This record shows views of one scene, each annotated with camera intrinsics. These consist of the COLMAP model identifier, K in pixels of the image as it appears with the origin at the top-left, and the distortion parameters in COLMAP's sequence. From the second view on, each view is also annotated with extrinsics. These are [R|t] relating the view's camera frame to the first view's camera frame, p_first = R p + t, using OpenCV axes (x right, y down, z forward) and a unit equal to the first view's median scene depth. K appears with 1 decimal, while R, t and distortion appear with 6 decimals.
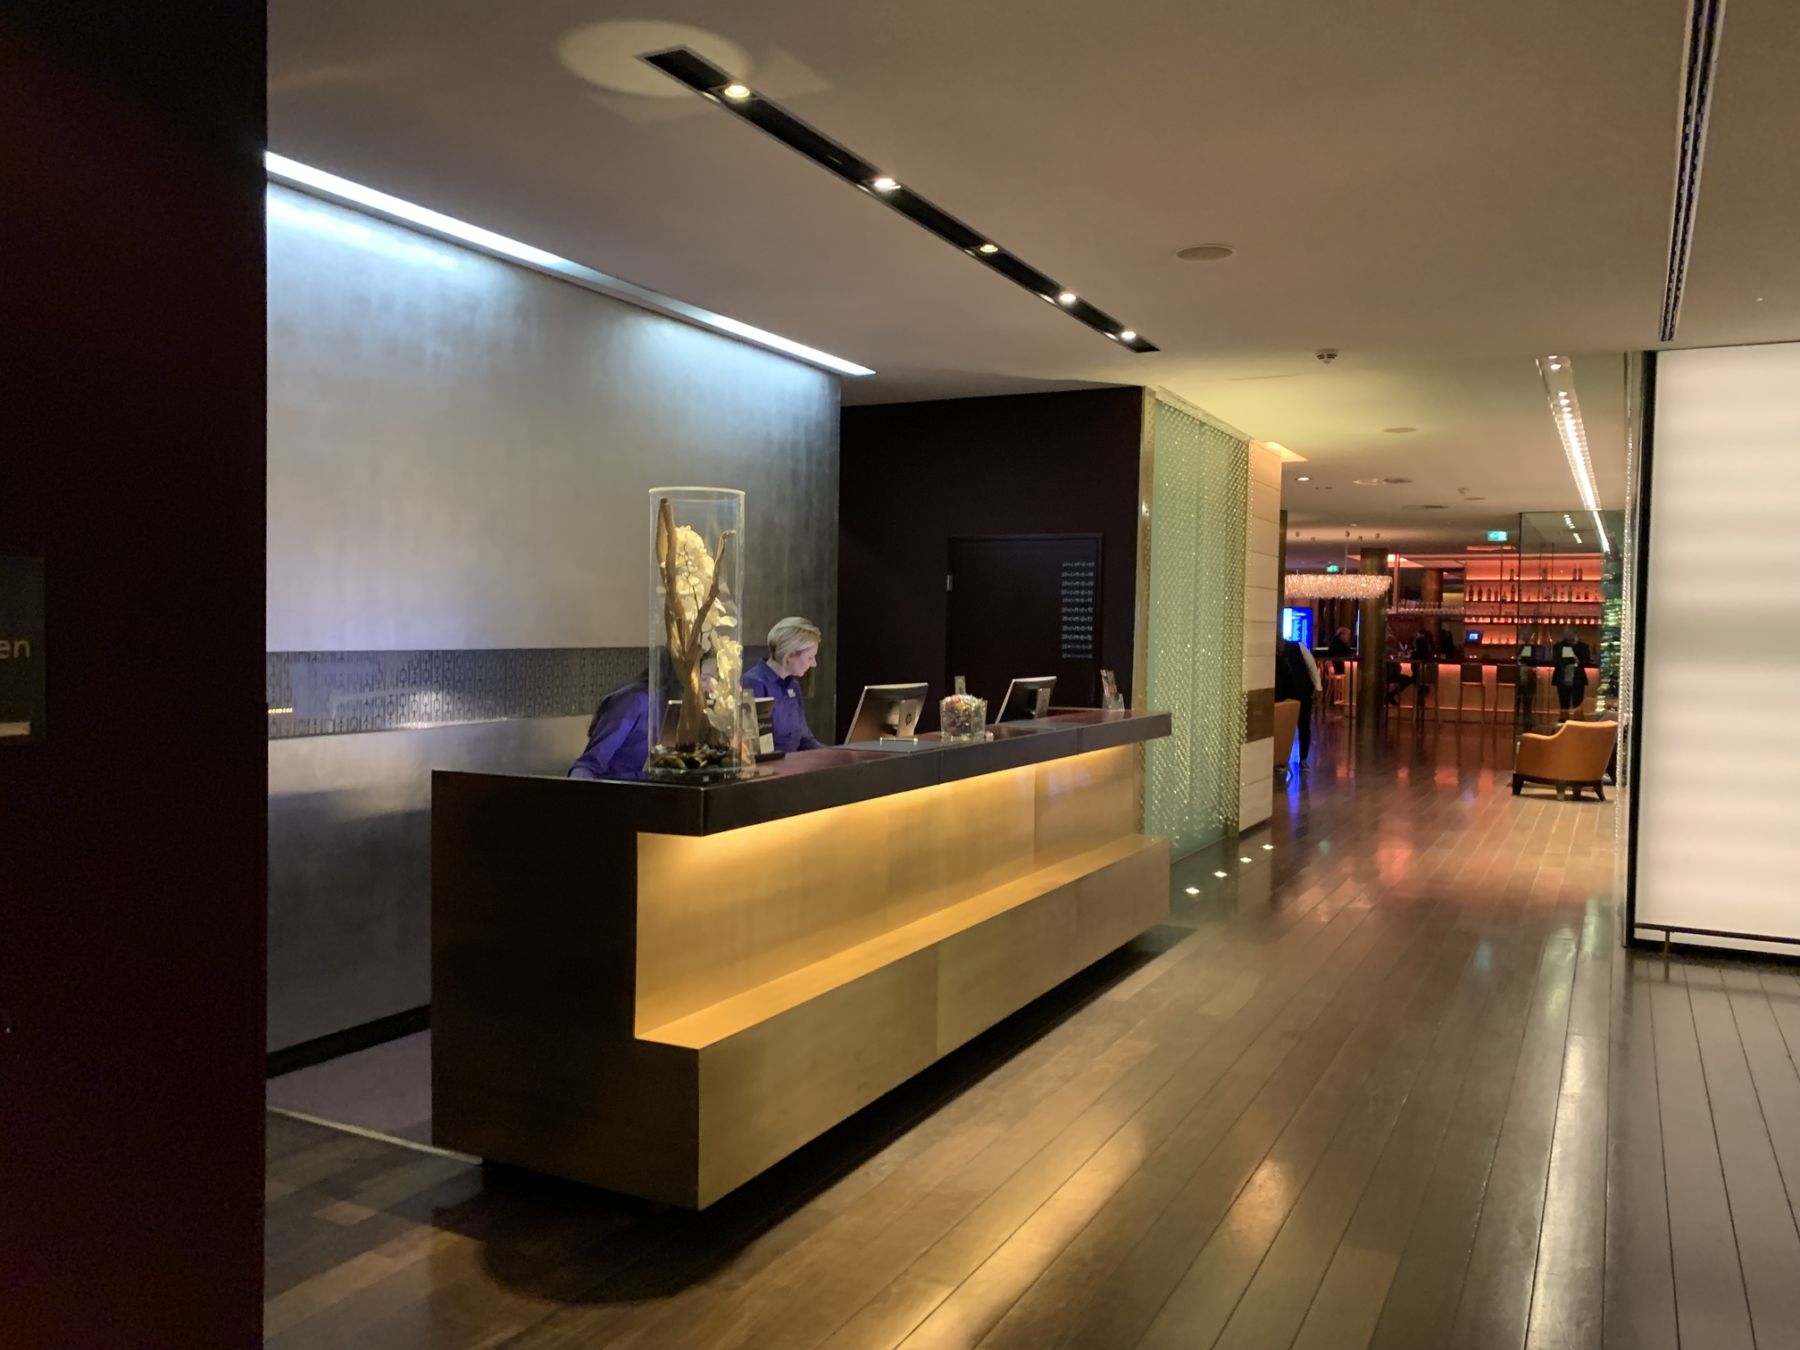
lens RADIAL K [[1373.7, 0, 901.6], [0, 1373.7, 665.7], [0, 0, 1]] dist [0.029861, -0.025070]
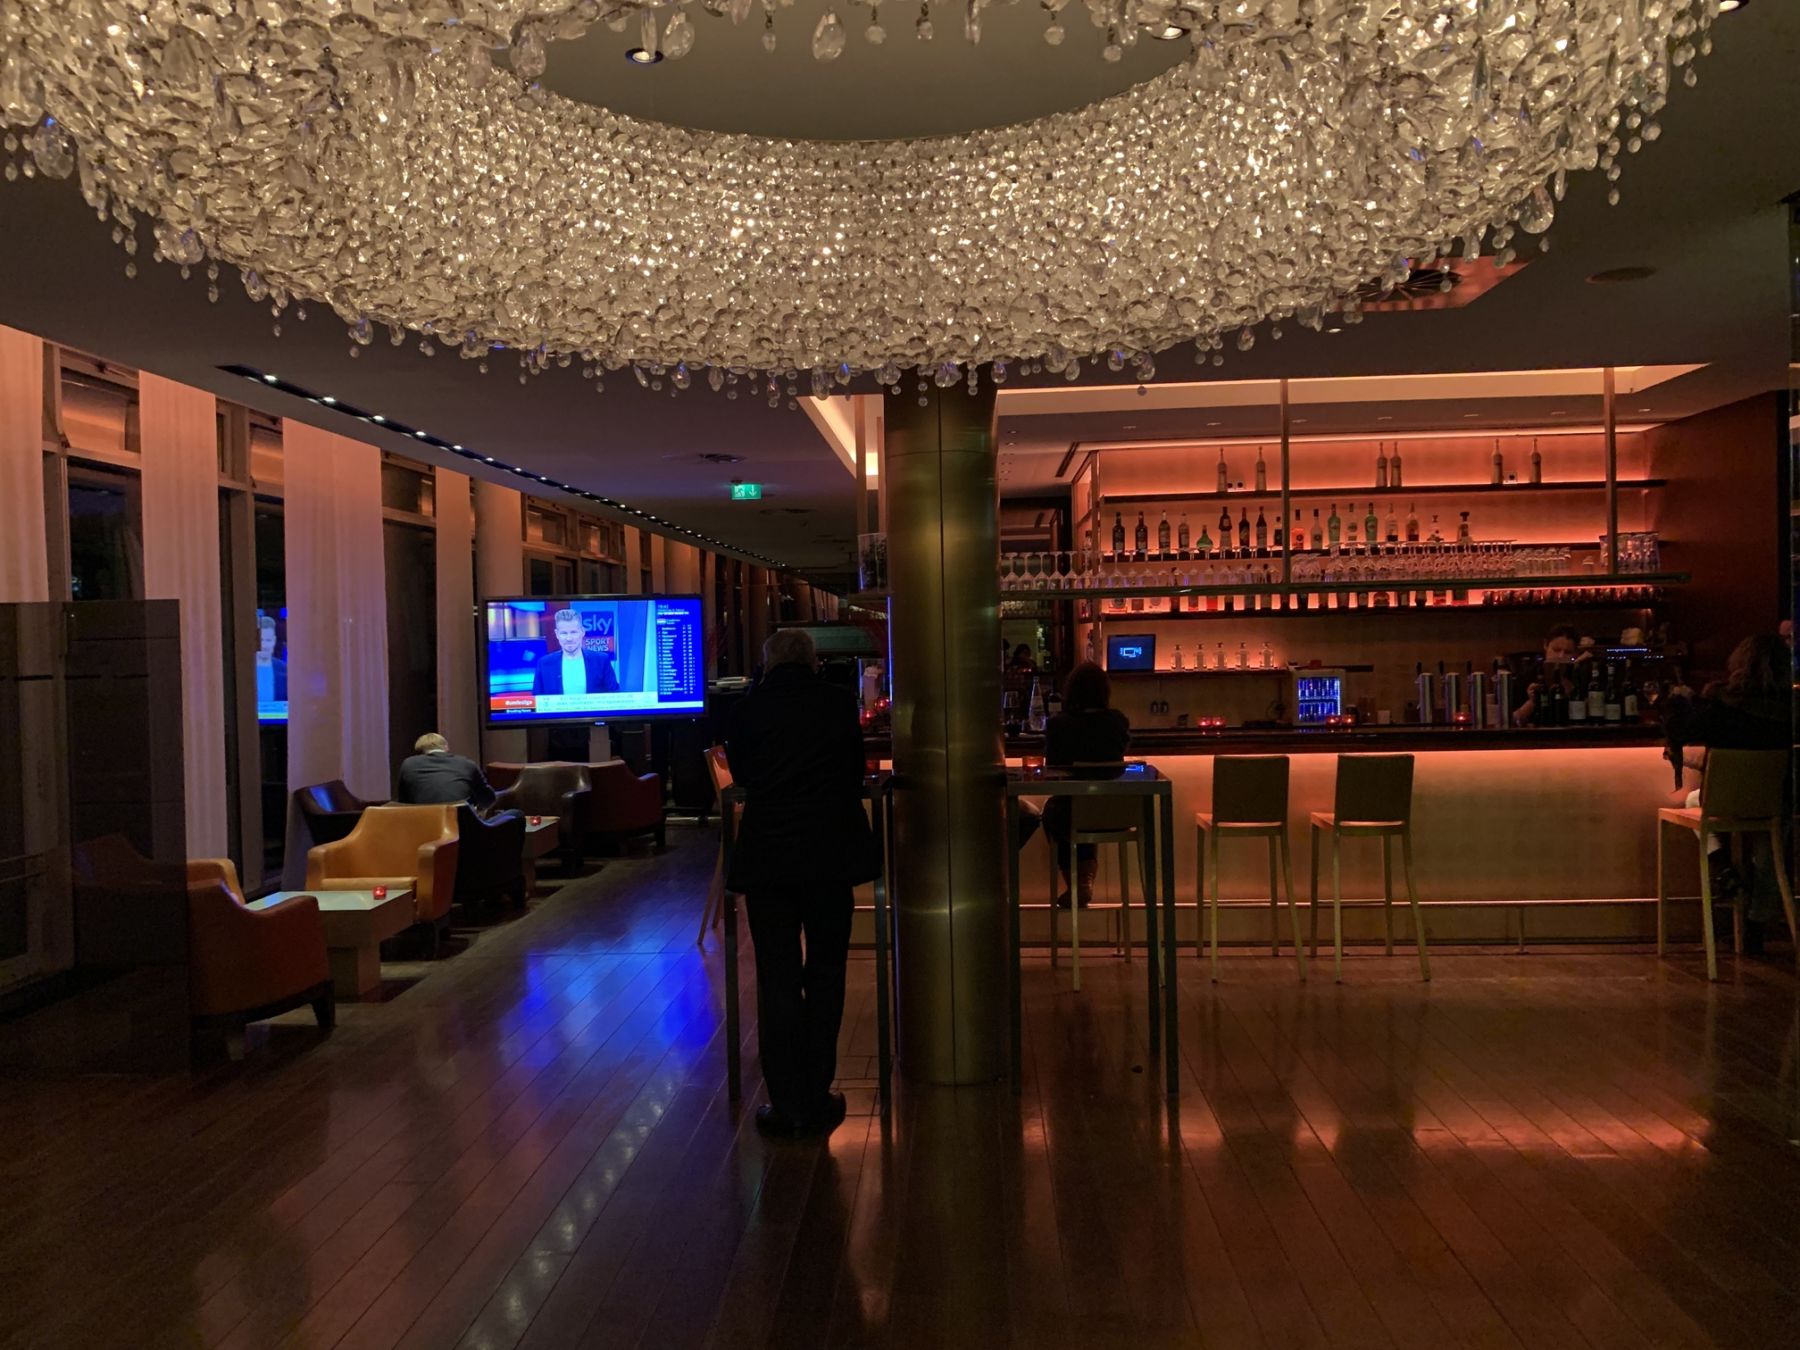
lens RADIAL K [[1373.7, 0, 901.6], [0, 1373.7, 665.7], [0, 0, 1]] dist [0.029861, -0.025070]
pose [[0.908055, -0.044024, 0.416530, 0.208482], [0.051126, 0.998675, -0.005905, -0.018590], [-0.415718, 0.026658, 0.909103, 0.699198]]
